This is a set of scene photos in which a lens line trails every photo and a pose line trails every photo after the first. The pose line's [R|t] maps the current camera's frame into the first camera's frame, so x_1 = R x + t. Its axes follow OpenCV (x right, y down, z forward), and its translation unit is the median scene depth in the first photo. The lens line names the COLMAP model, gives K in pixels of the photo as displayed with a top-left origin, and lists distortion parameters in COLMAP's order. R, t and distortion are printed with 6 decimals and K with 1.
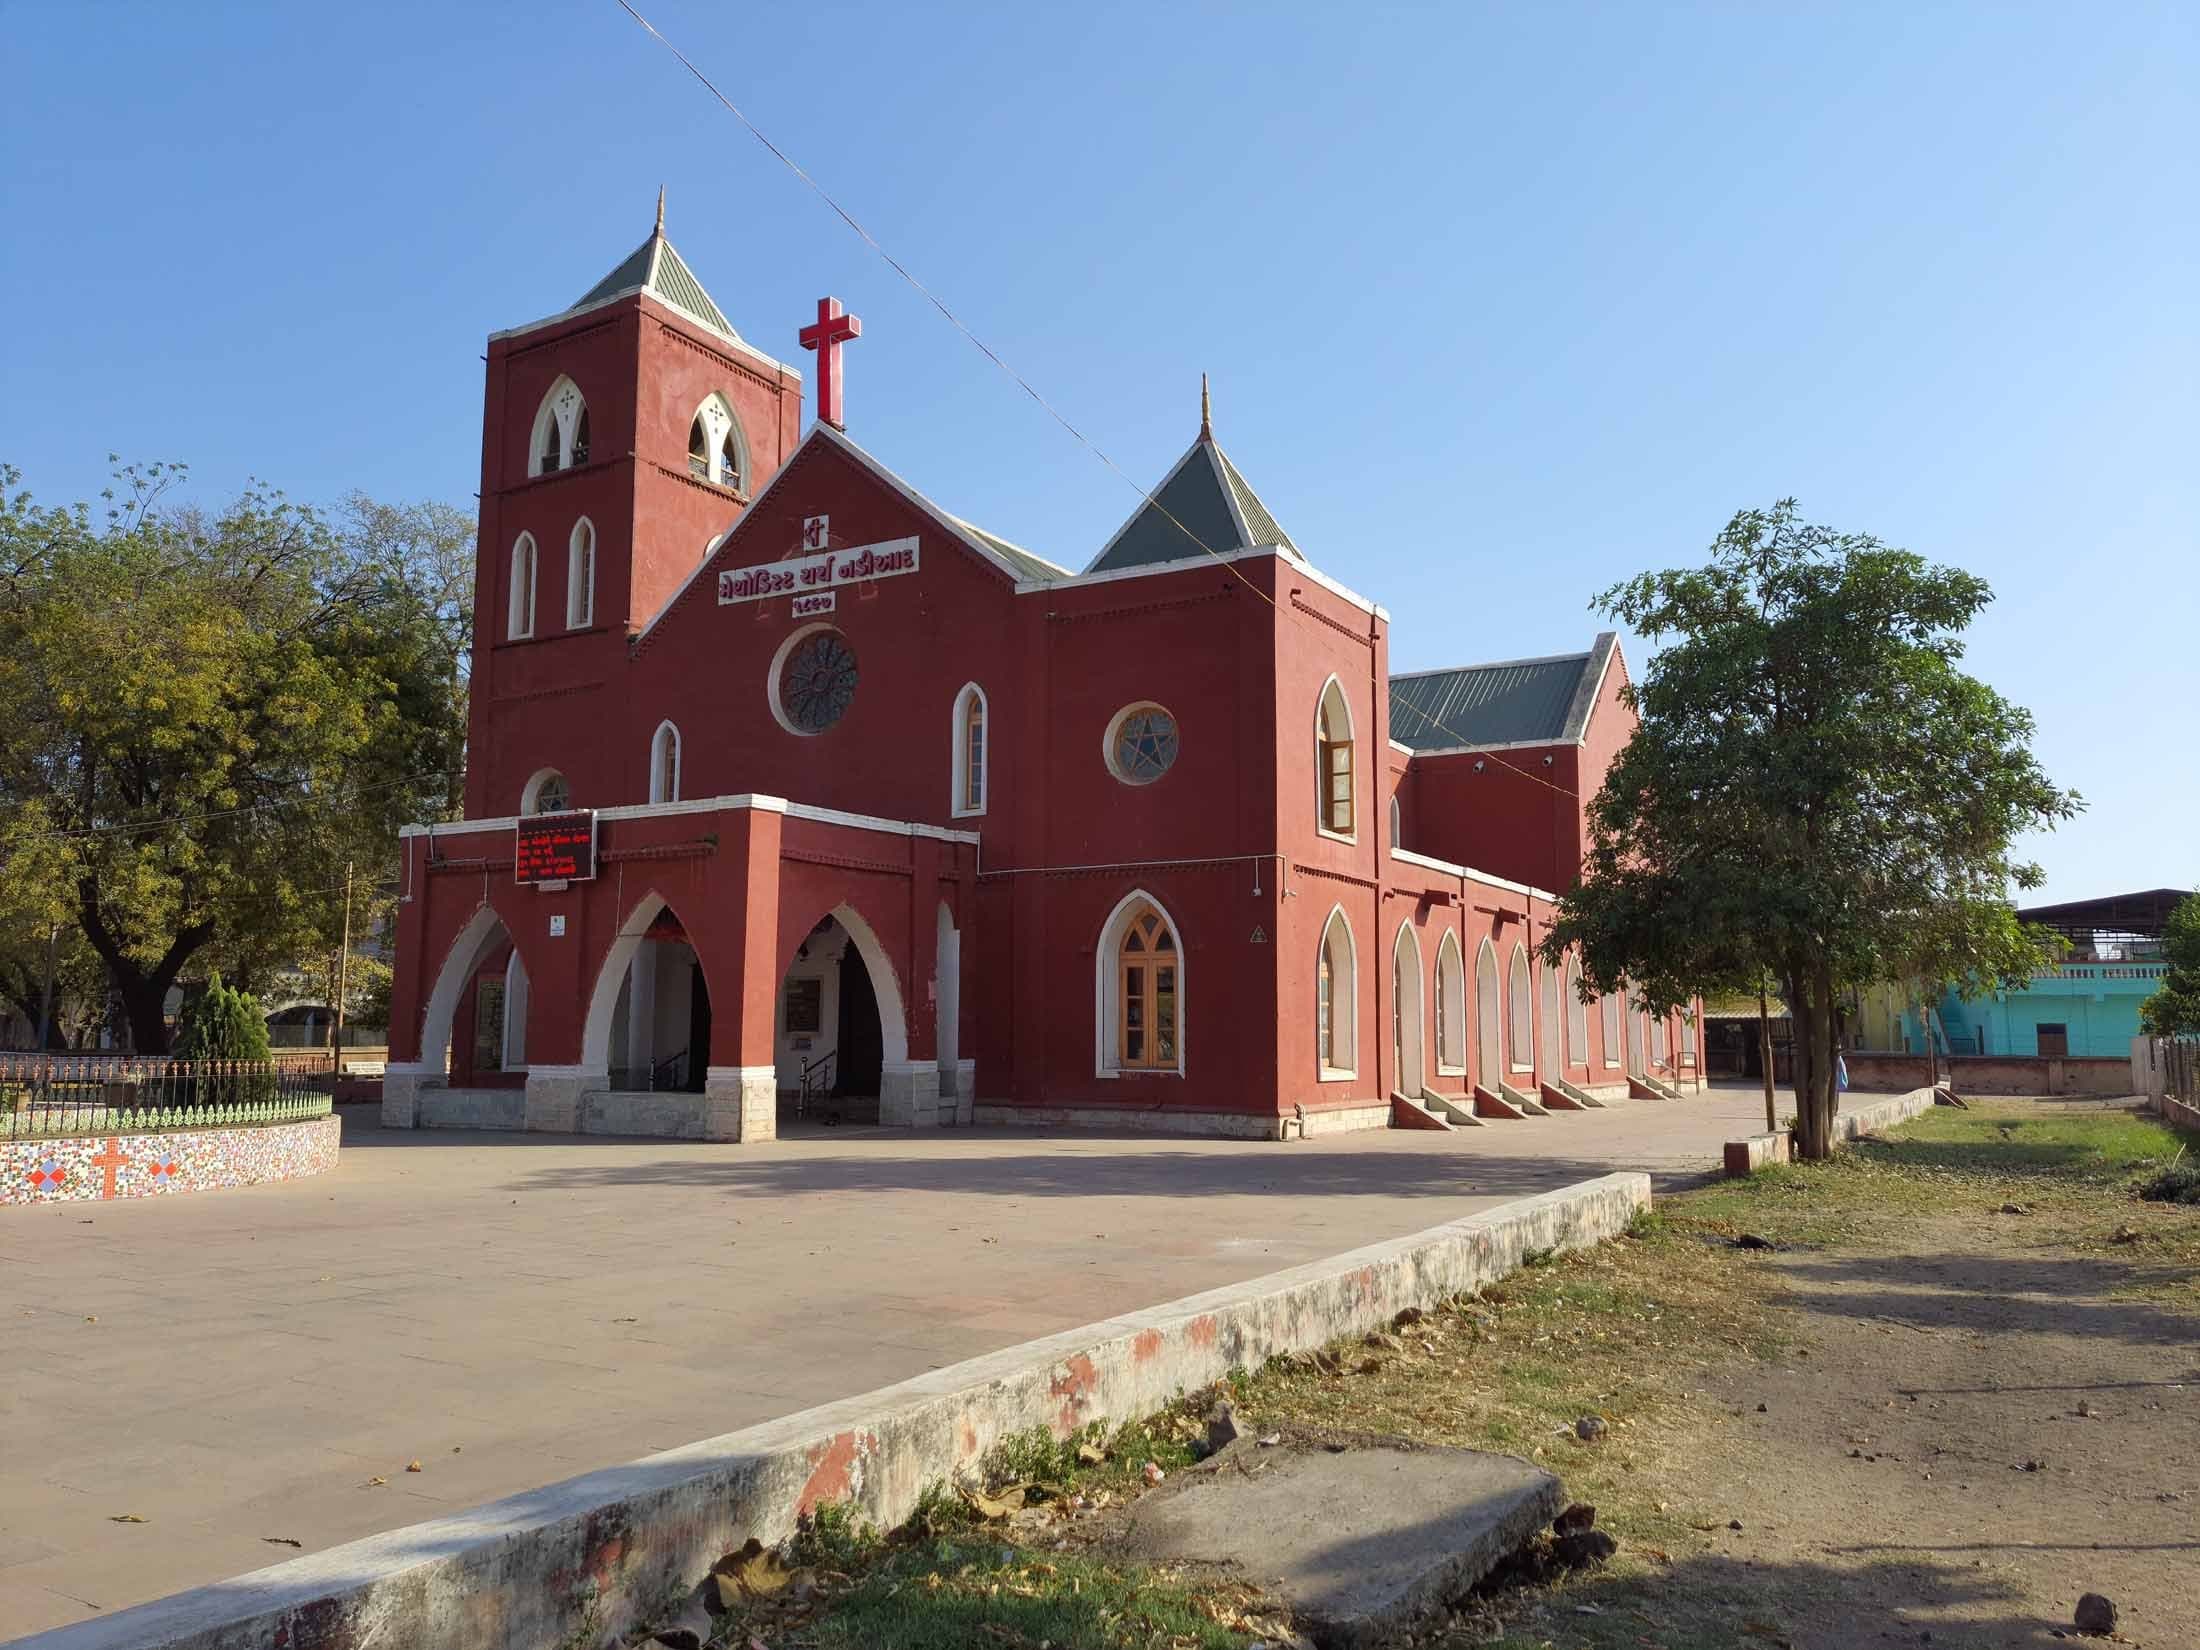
lens RADIAL K [[1556.8, 0, 1150.2], [0, 1556.8, 836.6], [0, 0, 1]] dist [0.125214, -0.151584]
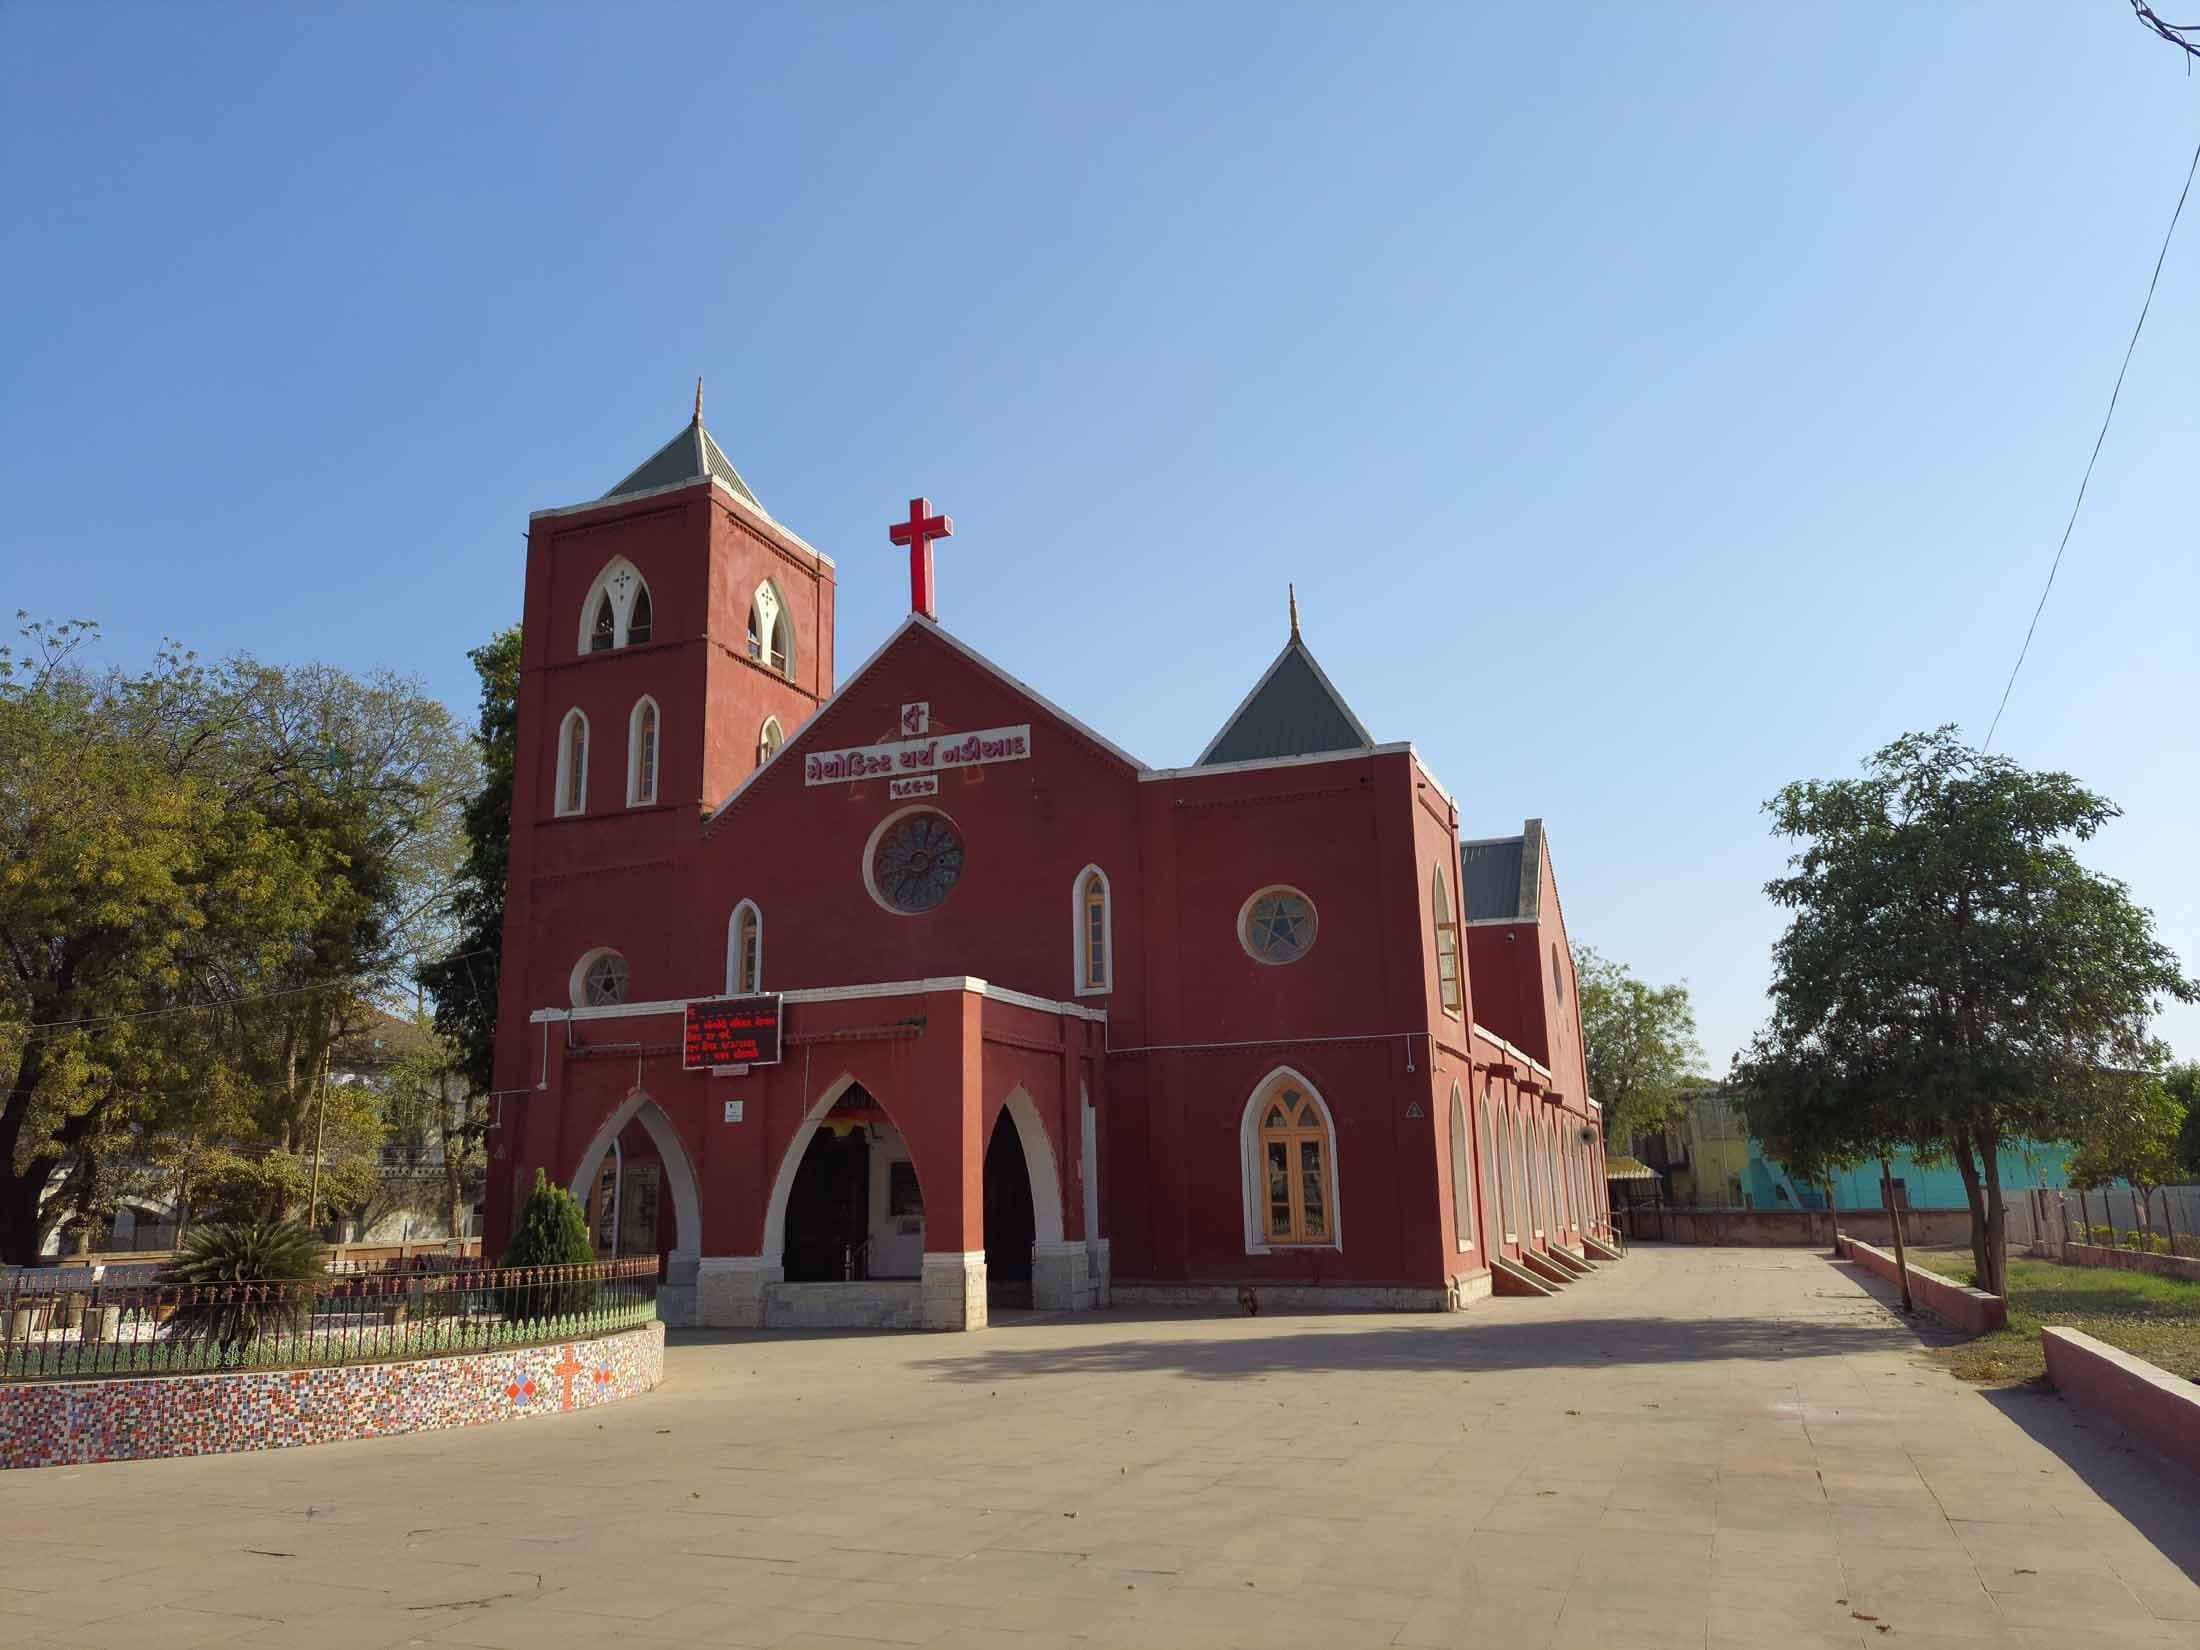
lens RADIAL K [[1556.8, 0, 1150.2], [0, 1556.8, 836.6], [0, 0, 1]] dist [0.125214, -0.151584]
pose [[0.987146, 0.011688, 0.159396, -0.224238], [0.005080, 0.994524, -0.104385, -0.008598], [-0.159743, 0.103853, 0.981681, -0.022077]]
